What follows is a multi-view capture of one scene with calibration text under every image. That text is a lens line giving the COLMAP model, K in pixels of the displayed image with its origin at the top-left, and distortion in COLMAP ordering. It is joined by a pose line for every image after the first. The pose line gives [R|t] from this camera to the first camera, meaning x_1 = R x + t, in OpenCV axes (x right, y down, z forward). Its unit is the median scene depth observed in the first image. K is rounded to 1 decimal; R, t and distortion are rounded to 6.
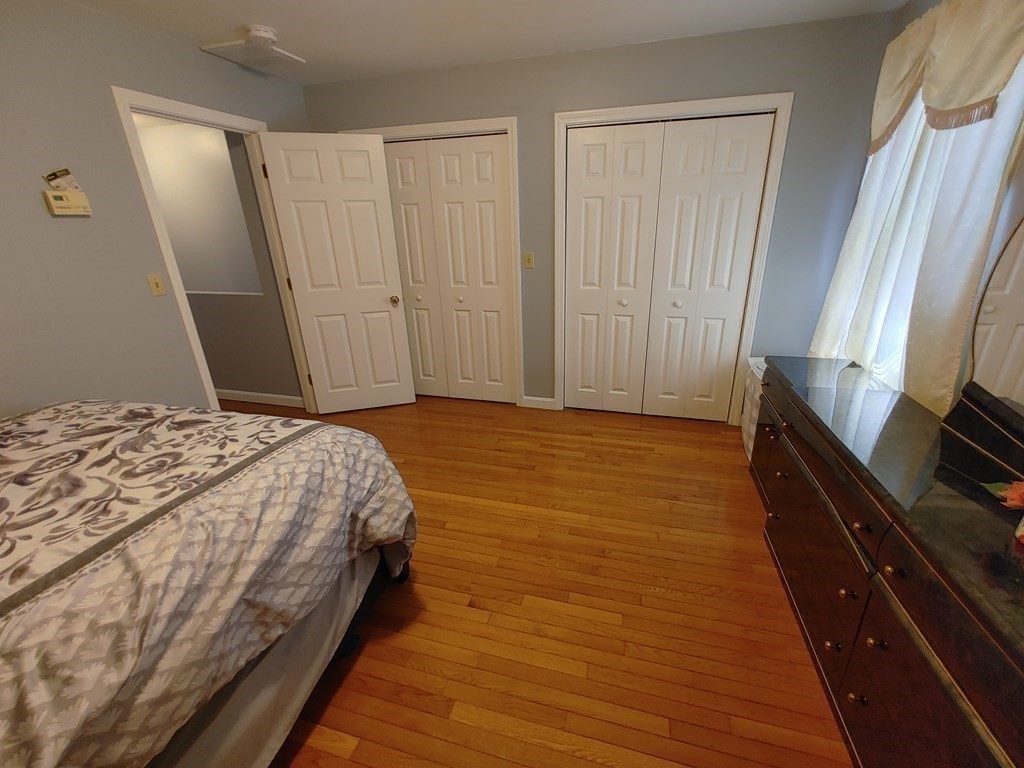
lens RADIAL K [[435.3, 0, 530.3], [0, 435.3, 383.3], [0, 0, 1]] dist [-0.000667, 0.000392]
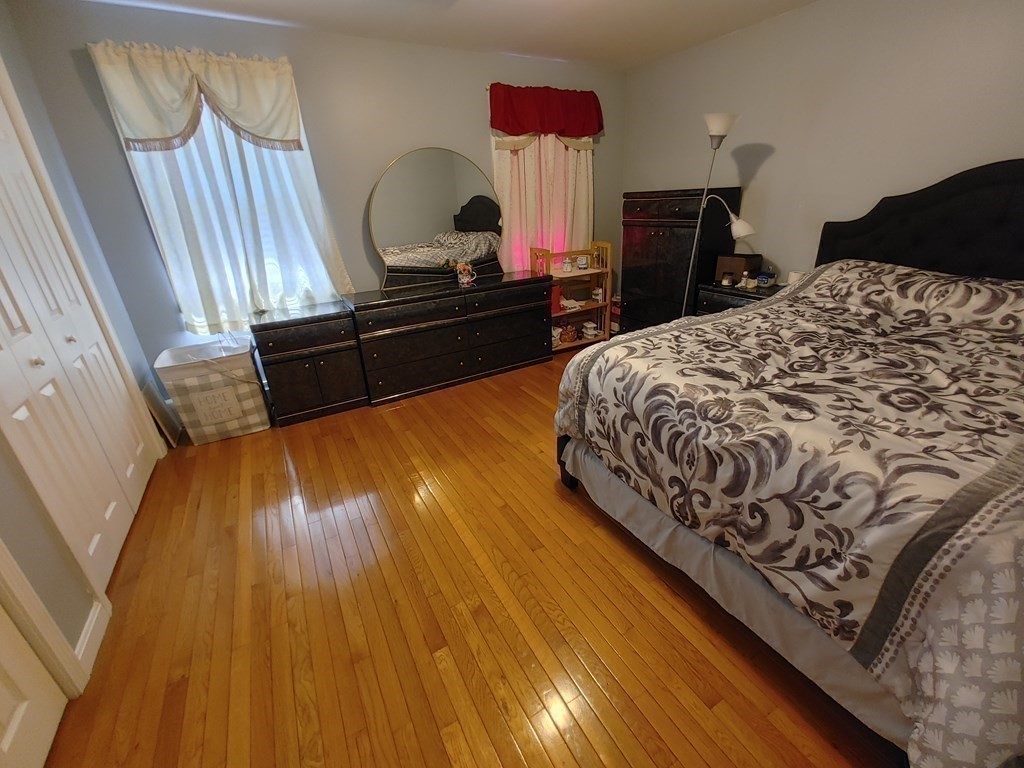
lens RADIAL K [[435.3, 0, 530.3], [0, 435.3, 383.3], [0, 0, 1]] dist [-0.000667, 0.000392]
pose [[-0.717359, -0.224953, 0.659388, -1.233994], [0.290529, 0.763635, 0.576588, -0.632174], [-0.633237, 0.605192, -0.482445, 1.914949]]
